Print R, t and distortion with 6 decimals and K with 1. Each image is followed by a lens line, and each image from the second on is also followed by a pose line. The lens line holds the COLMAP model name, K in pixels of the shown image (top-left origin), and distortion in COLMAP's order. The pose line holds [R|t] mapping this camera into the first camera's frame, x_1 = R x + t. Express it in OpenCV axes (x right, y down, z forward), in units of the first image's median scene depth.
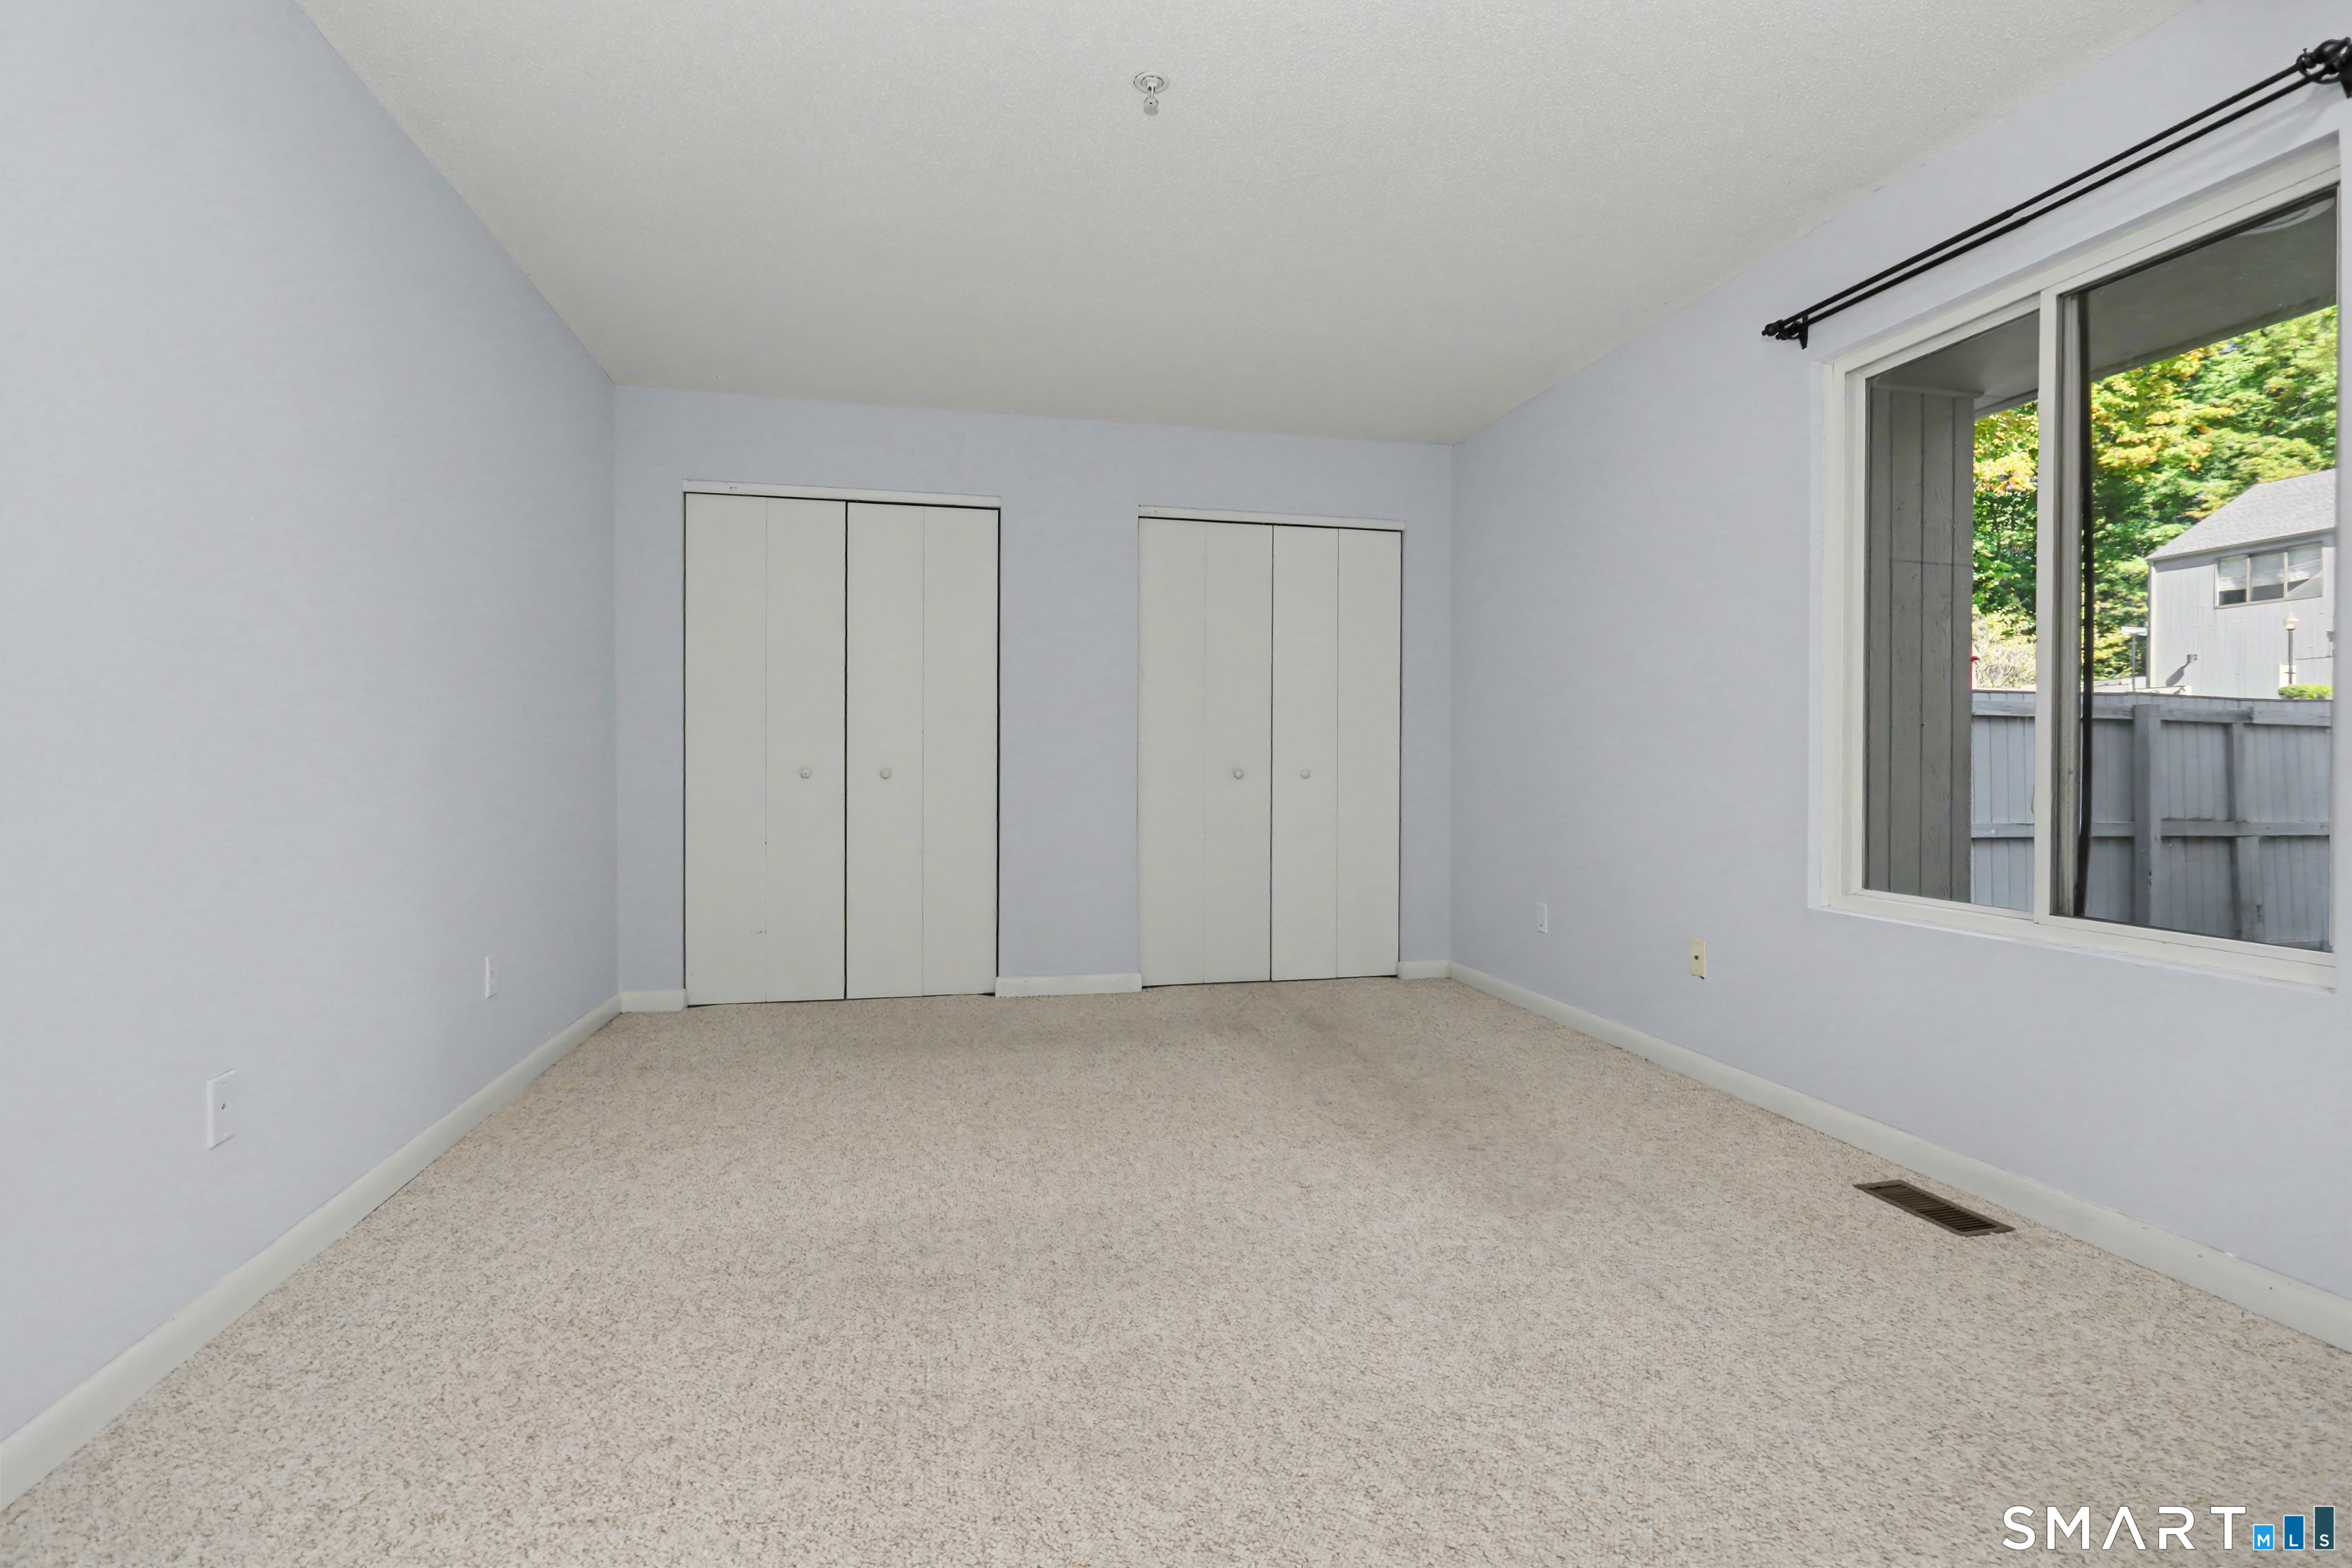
lens RADIAL K [[1148.8, 0, 1167.9], [0, 1148.8, 781.5], [0, 0, 1]] dist [-0.011539, 0.005066]
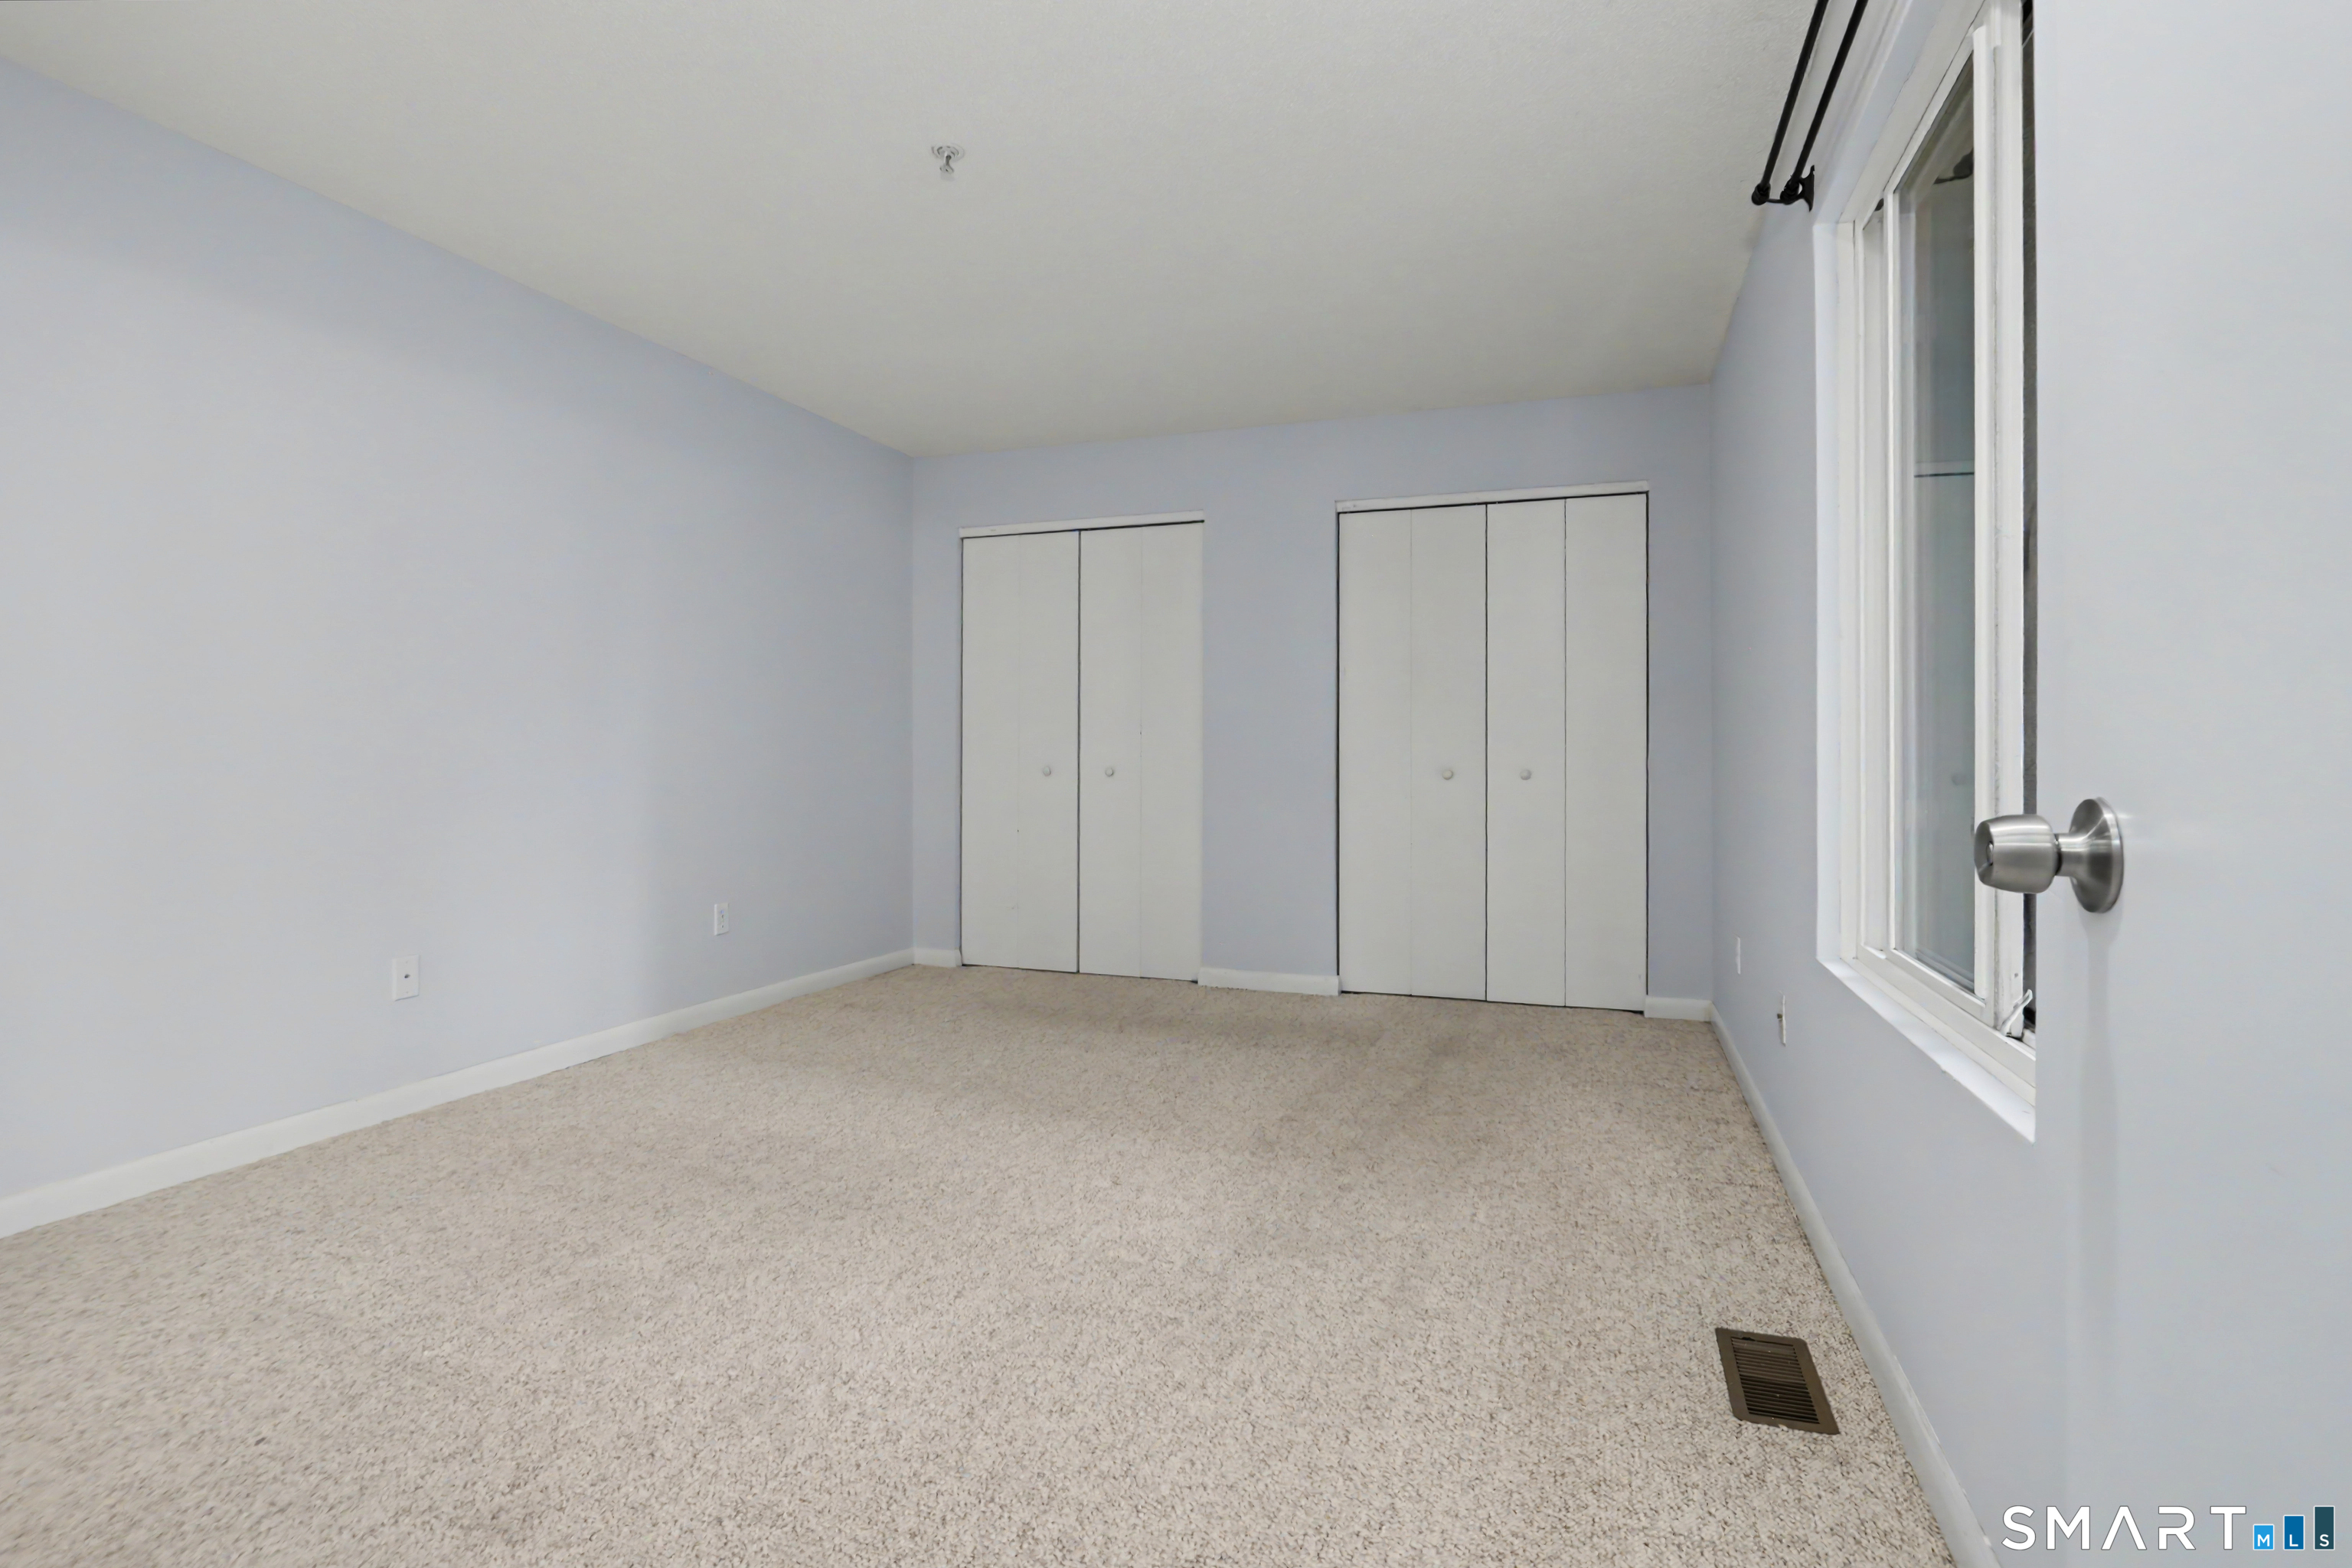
lens RADIAL K [[1148.8, 0, 1158.3], [0, 1148.8, 765.7], [0, 0, 1]] dist [-0.011539, 0.005066]
pose [[0.839994, 0.002533, -0.542590, 0.704587], [-0.010707, 0.999872, -0.011908, -0.001068], [0.542491, 0.015812, 0.839913, 0.171967]]
